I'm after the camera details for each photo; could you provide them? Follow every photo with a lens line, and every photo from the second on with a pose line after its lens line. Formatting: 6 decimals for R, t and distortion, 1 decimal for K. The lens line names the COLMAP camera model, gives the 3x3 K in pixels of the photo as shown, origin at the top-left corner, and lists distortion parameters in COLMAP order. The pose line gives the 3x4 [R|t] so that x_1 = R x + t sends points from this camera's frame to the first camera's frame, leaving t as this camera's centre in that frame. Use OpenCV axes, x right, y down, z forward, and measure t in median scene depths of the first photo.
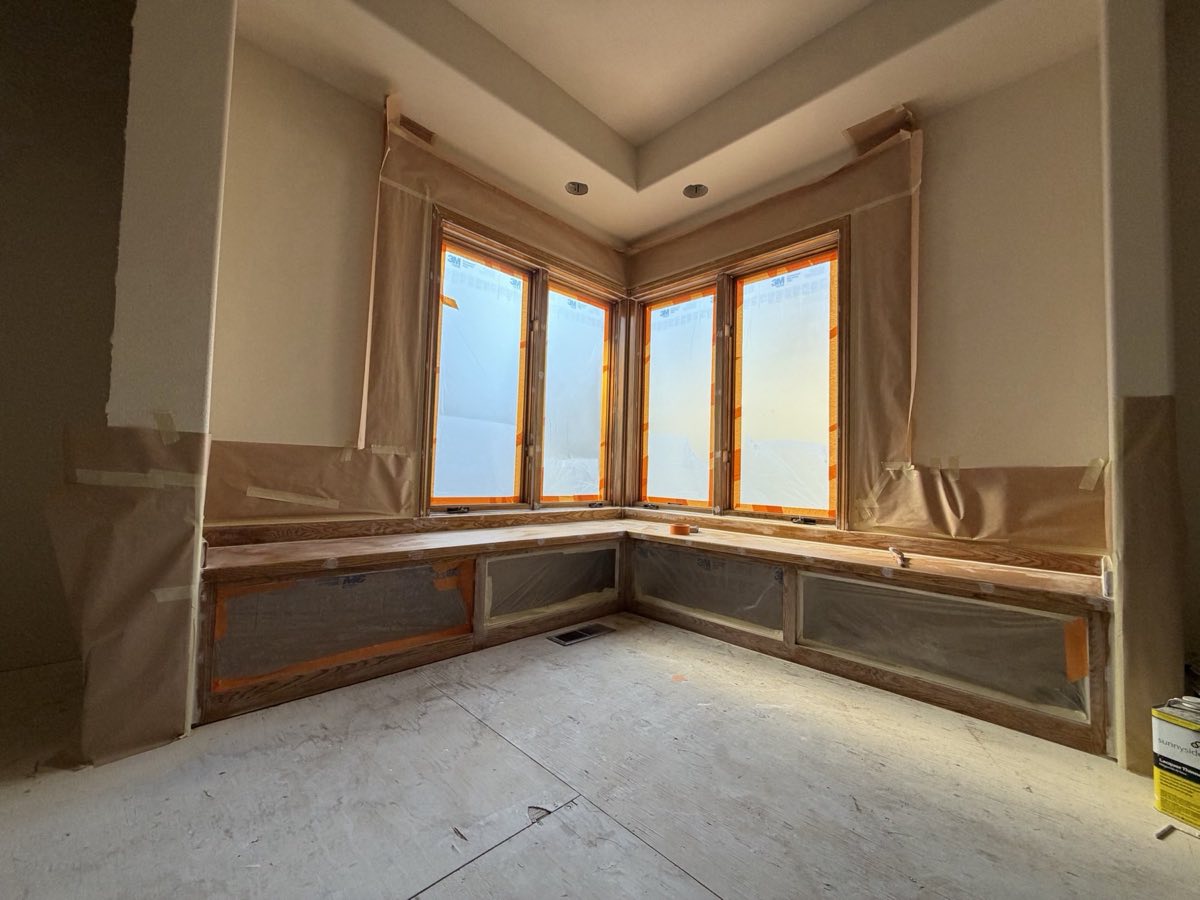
lens RADIAL K [[479.6, 0, 600.3], [0, 479.6, 453.5], [0, 0, 1]] dist [0.000651, 0.000555]
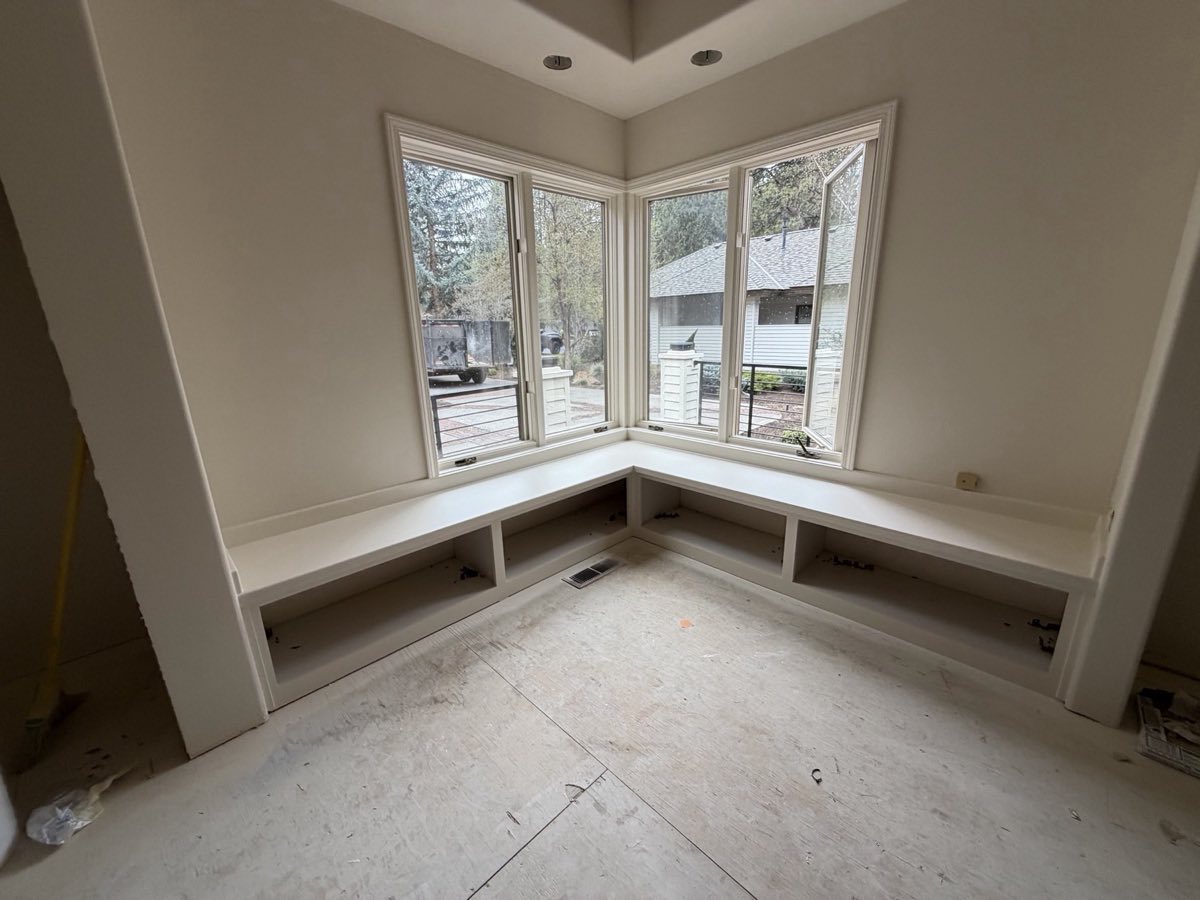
lens RADIAL K [[479.6, 0, 600.3], [0, 479.6, 452.8], [0, 0, 1]] dist [0.000651, 0.000555]
pose [[0.998539, -0.052911, -0.010930, -0.004197], [0.053699, 0.949649, 0.308680, -0.435055], [-0.005952, -0.308816, 0.951103, 0.106375]]
